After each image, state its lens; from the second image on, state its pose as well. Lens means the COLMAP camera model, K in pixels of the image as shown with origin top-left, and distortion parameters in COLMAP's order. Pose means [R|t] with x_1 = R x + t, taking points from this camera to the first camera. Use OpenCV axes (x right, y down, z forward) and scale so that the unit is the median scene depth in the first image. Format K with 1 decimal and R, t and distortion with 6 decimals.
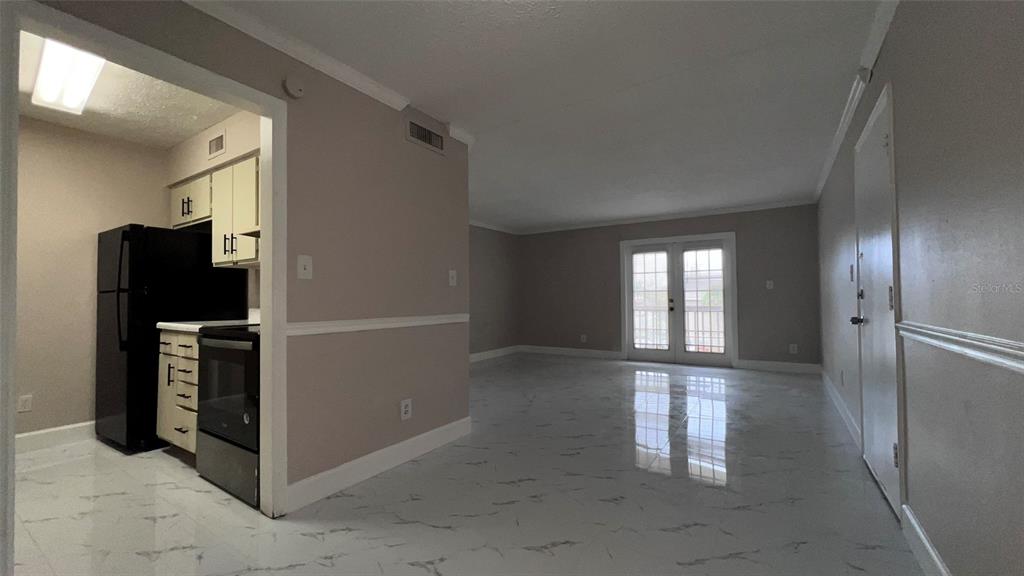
lens RADIAL K [[406.3, 0, 512.5], [0, 406.3, 290.0], [0, 0, 1]] dist [-0.001570, 0.000422]
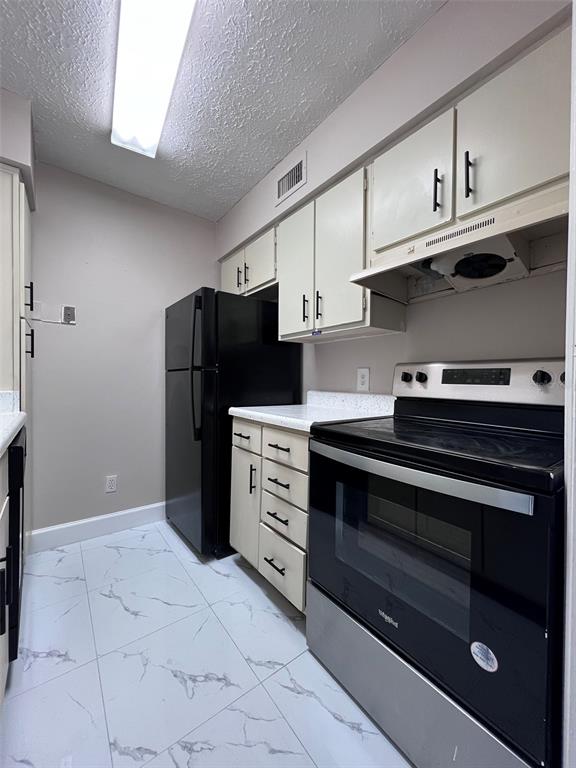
lens RADIAL K [[305.9, 0, 288.9], [0, 305.9, 384.3], [0, 0, 1]] dist [-0.000166, 0.000585]
pose [[0.939426, 0.020446, -0.342140, -0.551674], [-0.007181, 0.999174, 0.039994, 0.007055], [0.342675, -0.035114, 0.938797, 0.462402]]
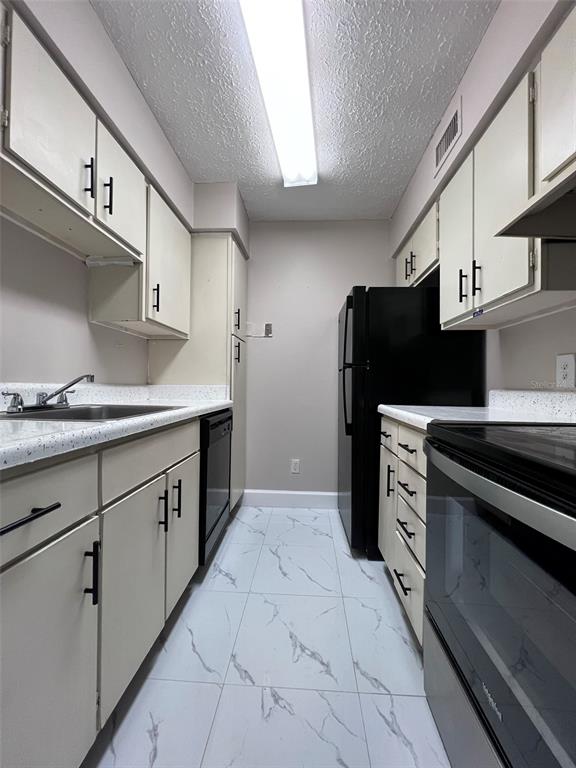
lens RADIAL K [[305.9, 0, 289.3], [0, 305.9, 384.4], [0, 0, 1]] dist [-0.000166, 0.000585]
pose [[0.488559, 0.008041, -0.872494, -0.439599], [0.009520, 0.999849, 0.014545, 0.029477], [0.872479, -0.015413, 0.488408, 0.556310]]
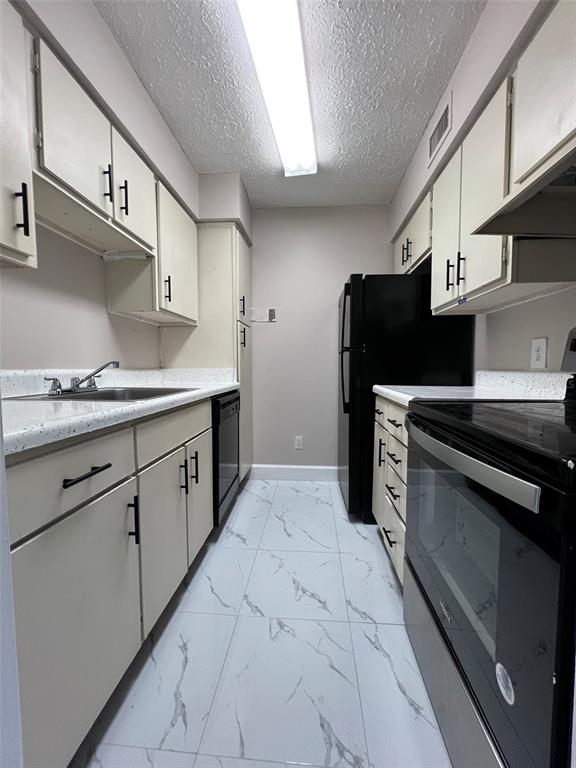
lens RADIAL K [[305.9, 0, 289.3], [0, 305.9, 384.4], [0, 0, 1]] dist [-0.000166, 0.000585]
pose [[0.473989, 0.057349, -0.878661, -0.387971], [0.020298, 0.996900, 0.076016, 0.024937], [0.880297, -0.053866, 0.471356, 0.534922]]
